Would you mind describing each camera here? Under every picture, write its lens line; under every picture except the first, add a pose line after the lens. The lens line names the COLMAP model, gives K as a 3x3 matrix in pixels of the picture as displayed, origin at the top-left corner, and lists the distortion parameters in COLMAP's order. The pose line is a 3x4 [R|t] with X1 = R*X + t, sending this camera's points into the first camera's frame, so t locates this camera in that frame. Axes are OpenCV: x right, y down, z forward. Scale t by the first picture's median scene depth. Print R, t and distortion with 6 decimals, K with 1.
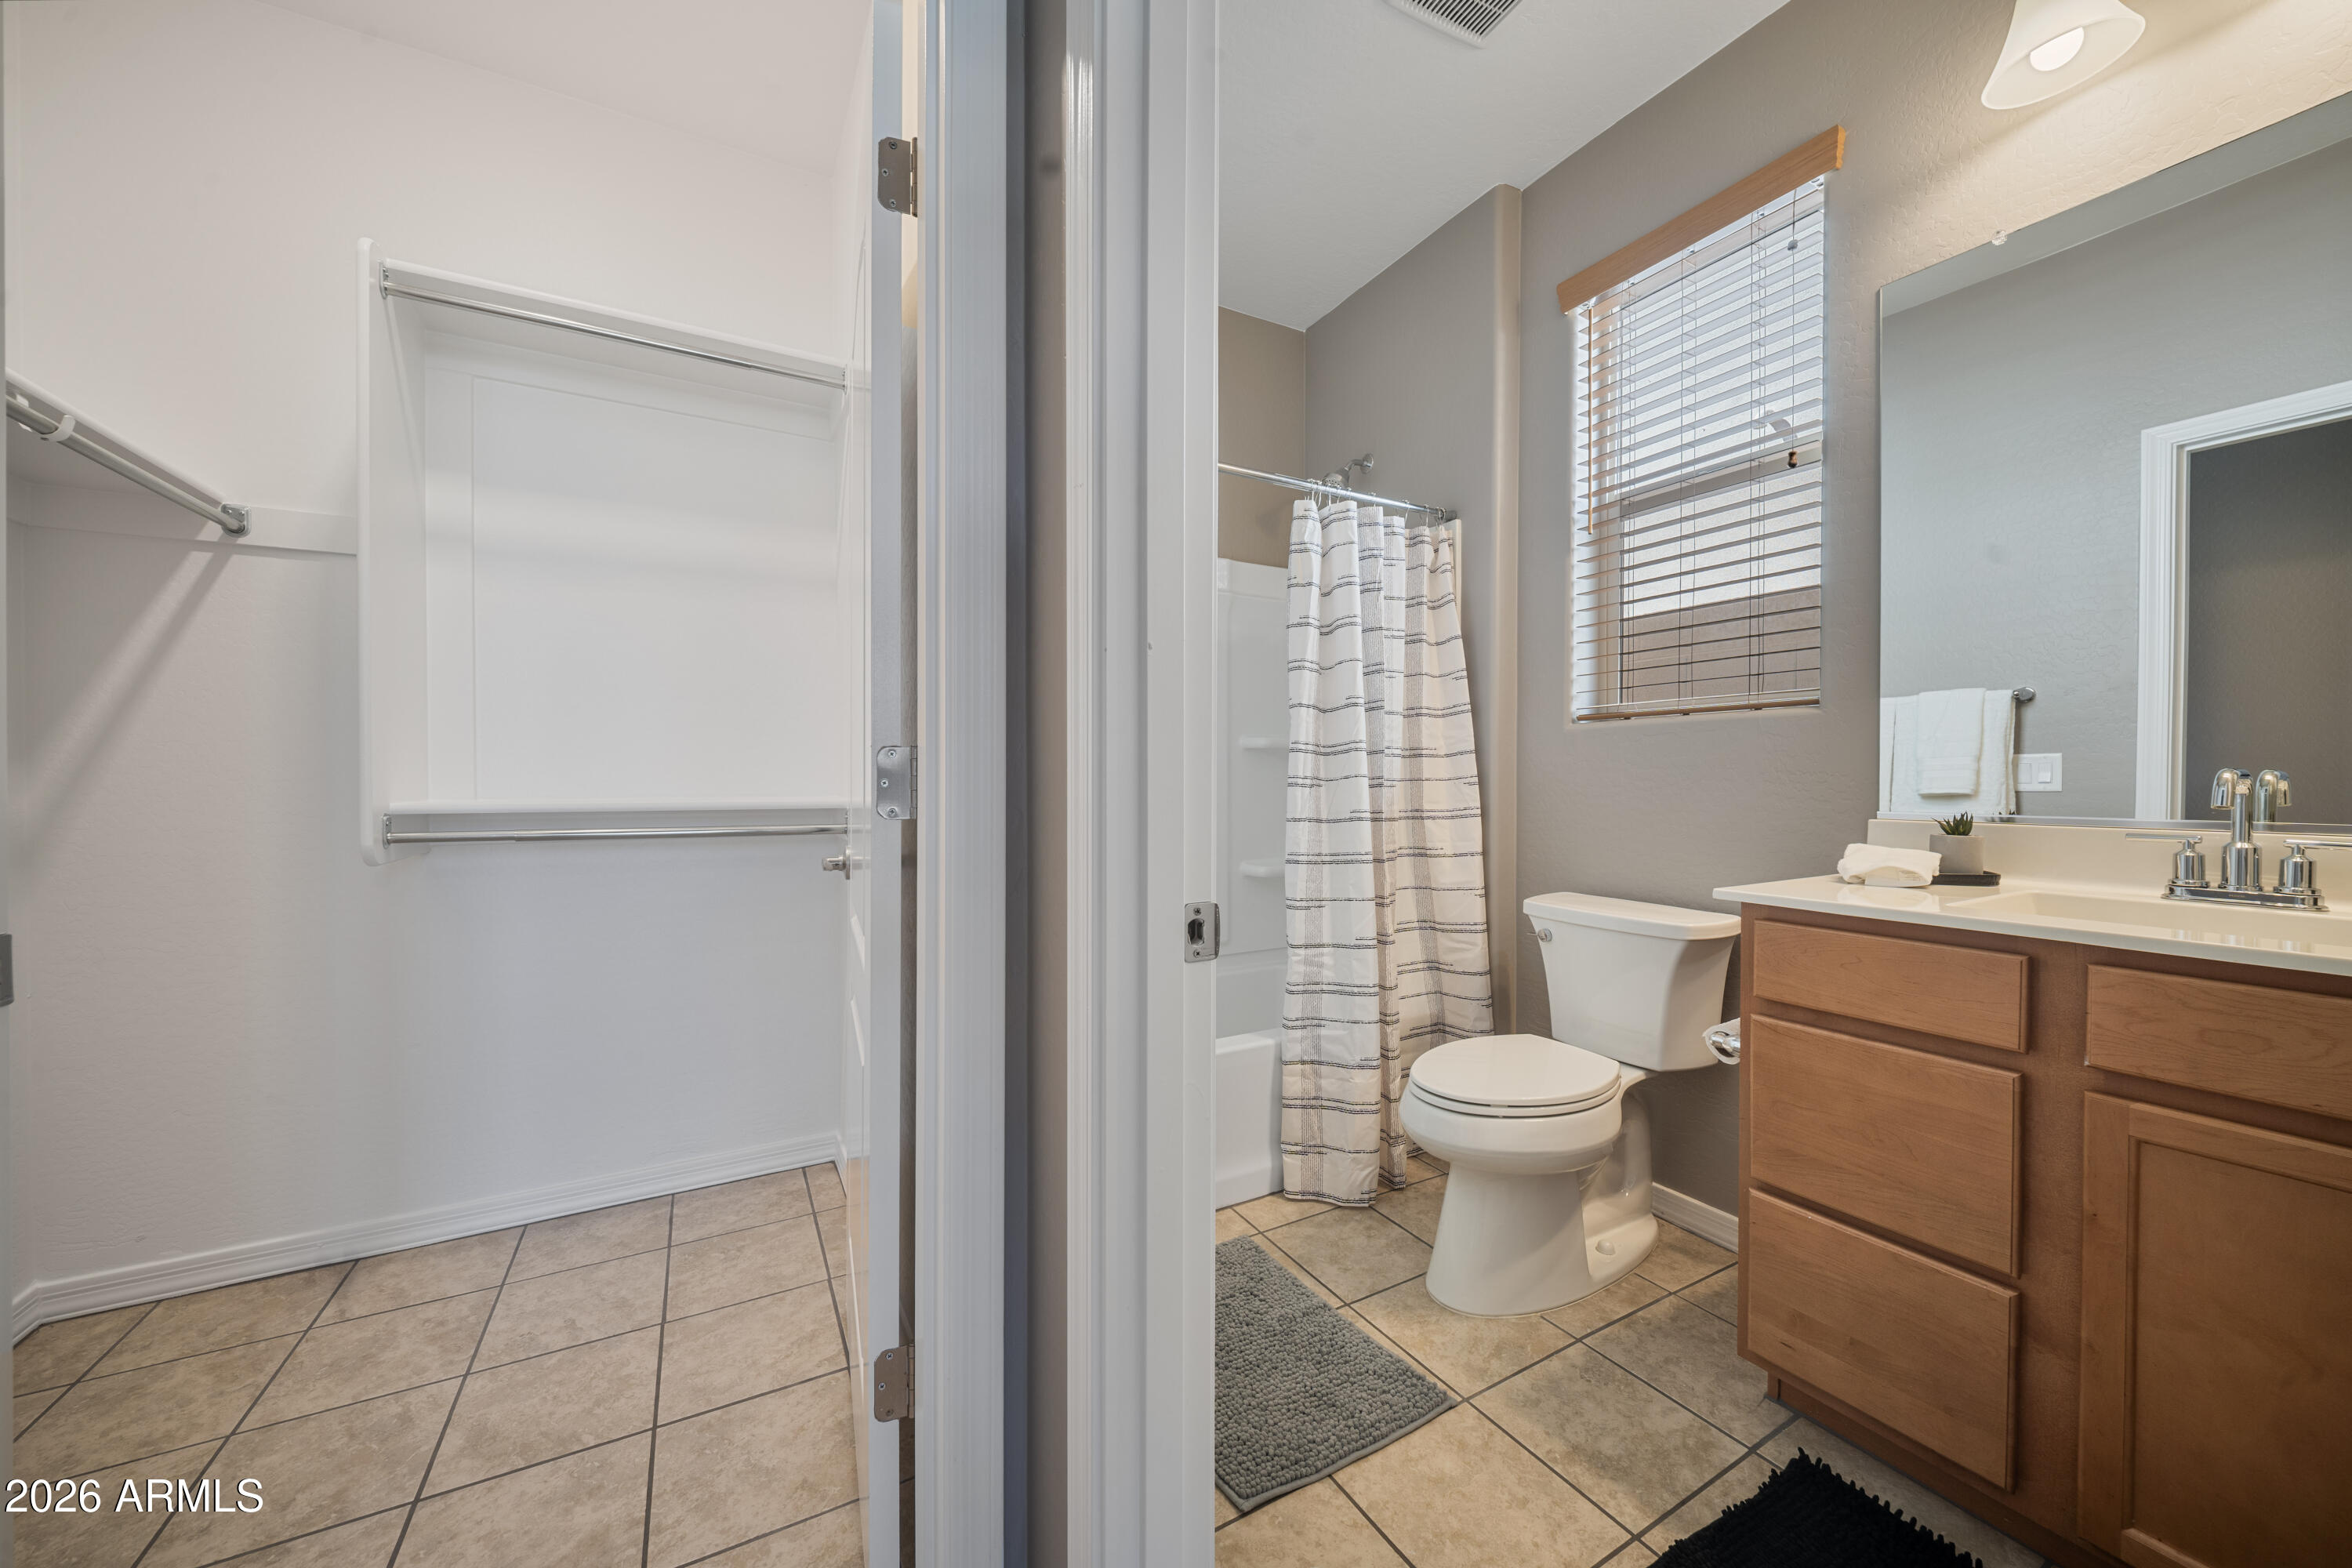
lens RADIAL K [[767.3, 0, 1174.2], [0, 767.3, 788.7], [0, 0, 1]] dist [0.012010, -0.006329]
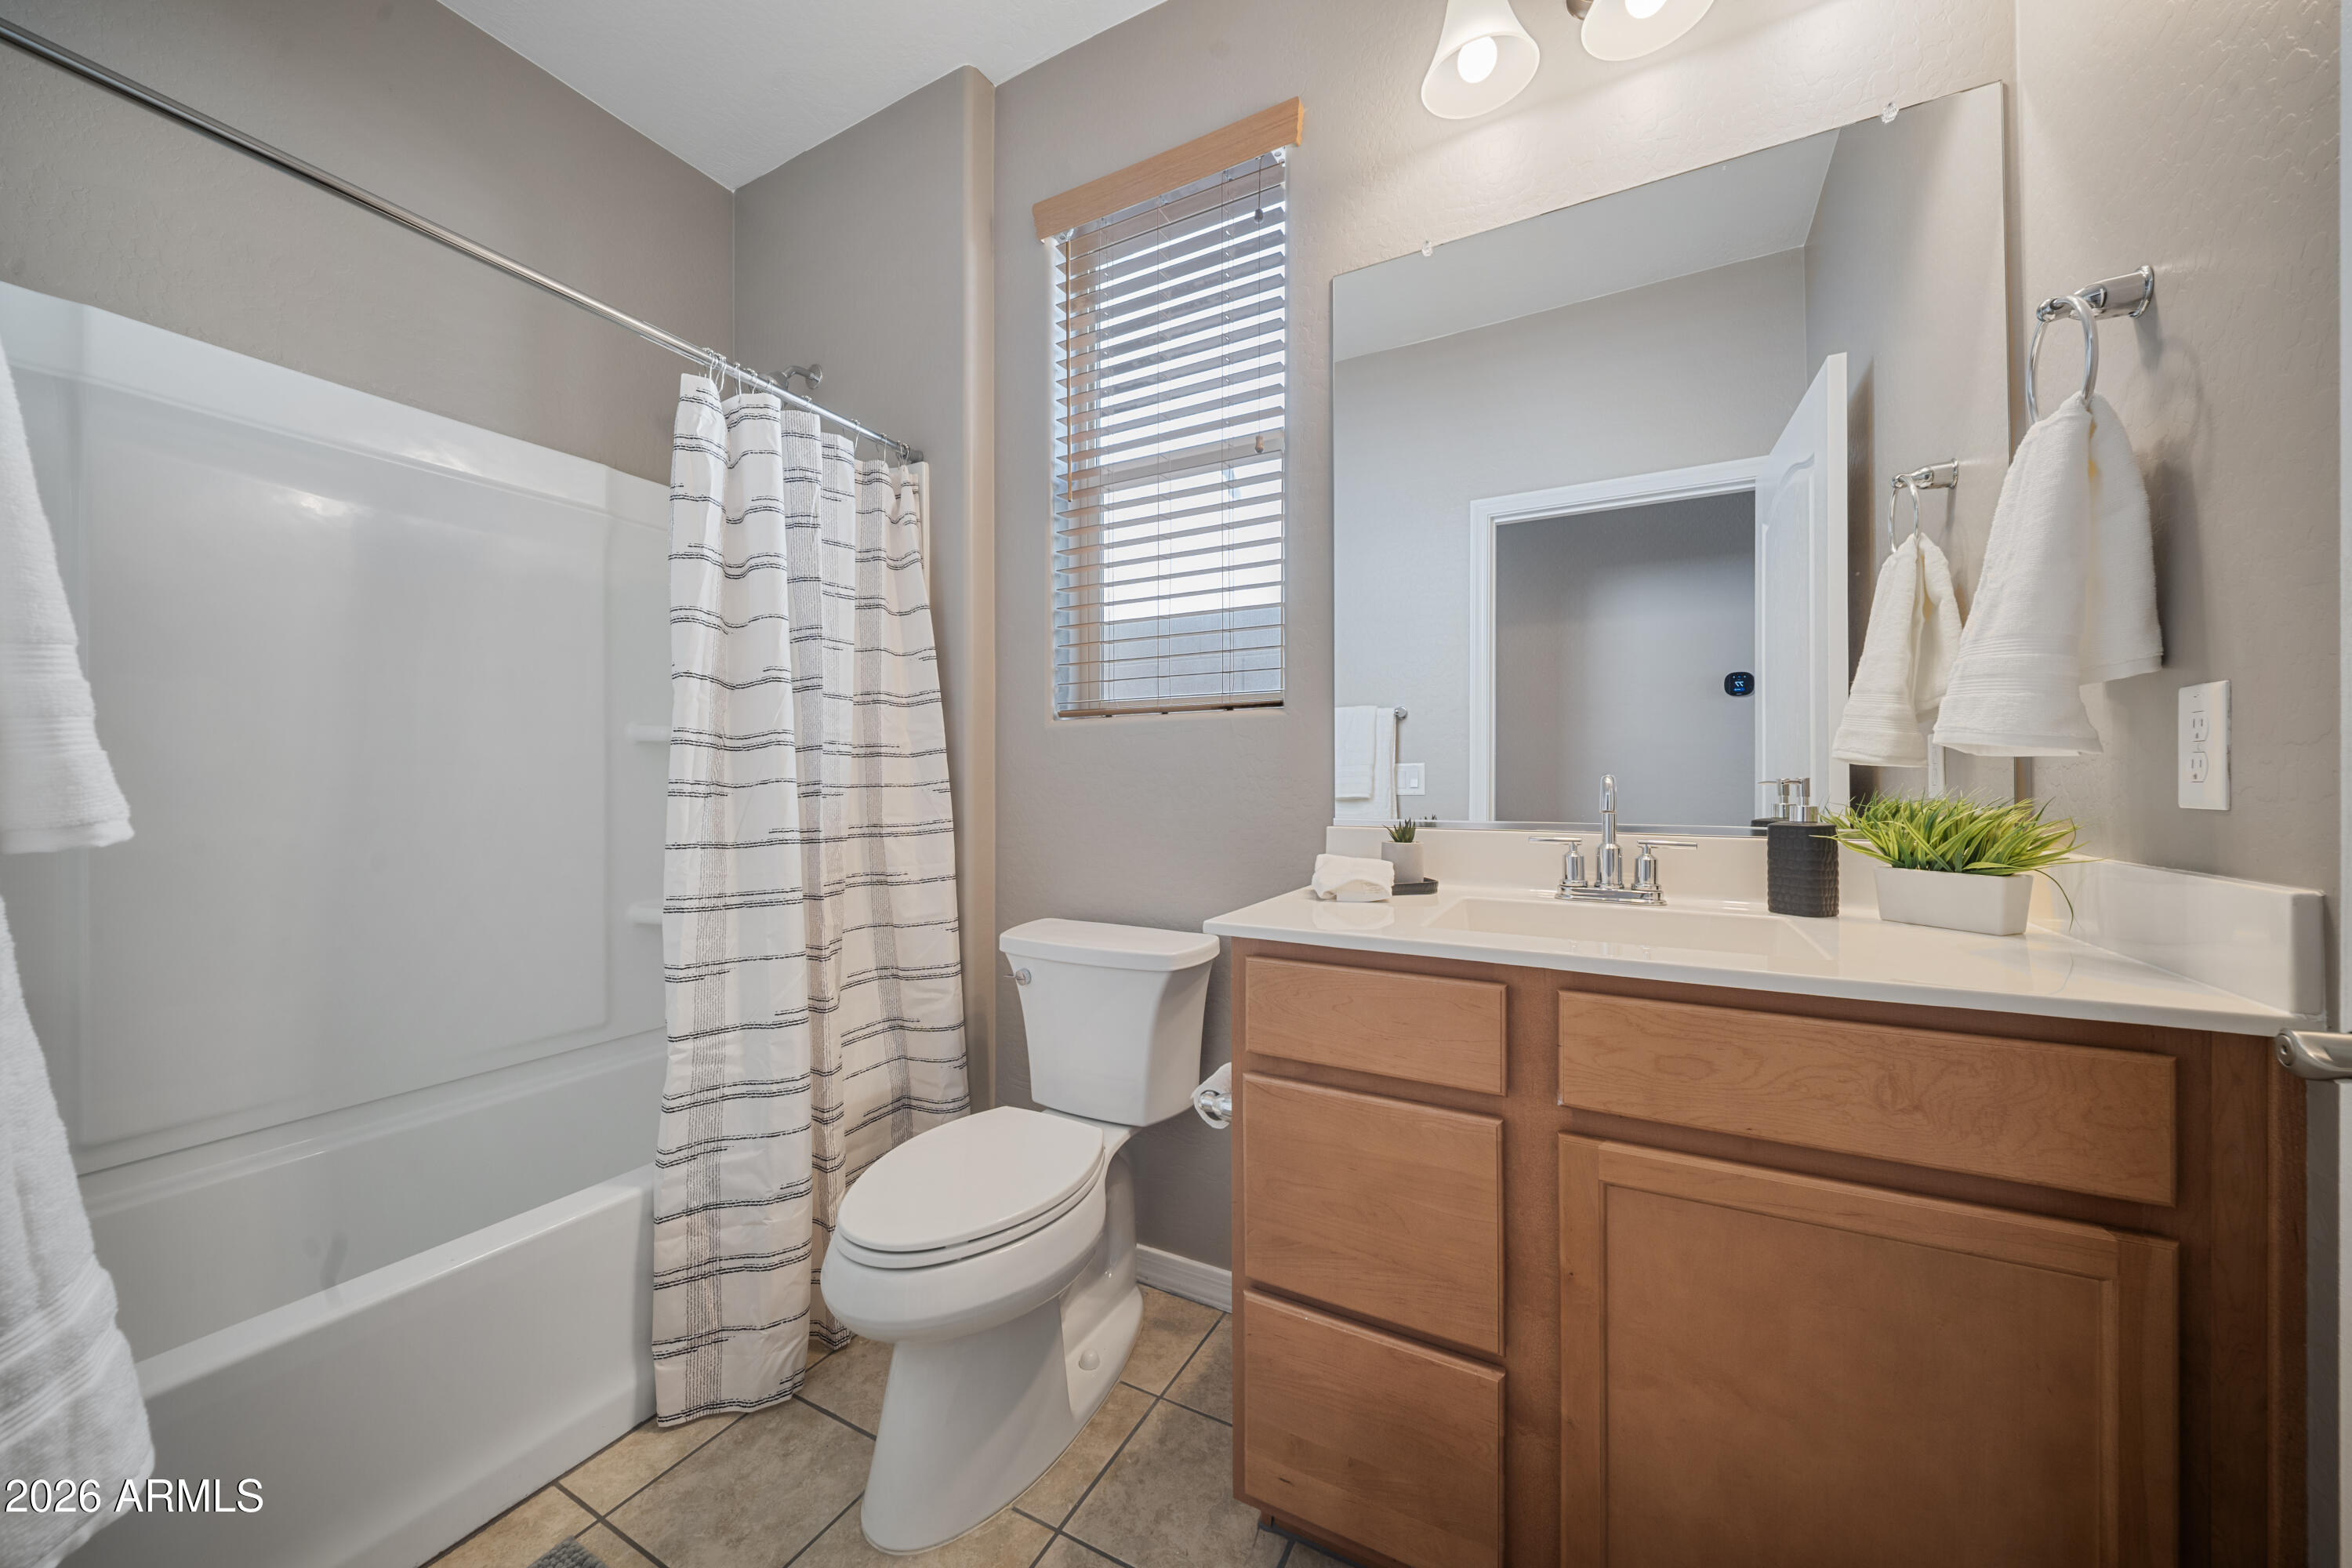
lens RADIAL K [[822.4, 0, 1197.3], [0, 822.4, 781.7], [0, 0, 1]] dist [0.014319, -0.007699]
pose [[0.801687, 0.001573, 0.597742, 0.092626], [0.008124, 0.999876, -0.013527, -0.002148], [-0.597689, 0.015700, 0.801574, 0.161851]]
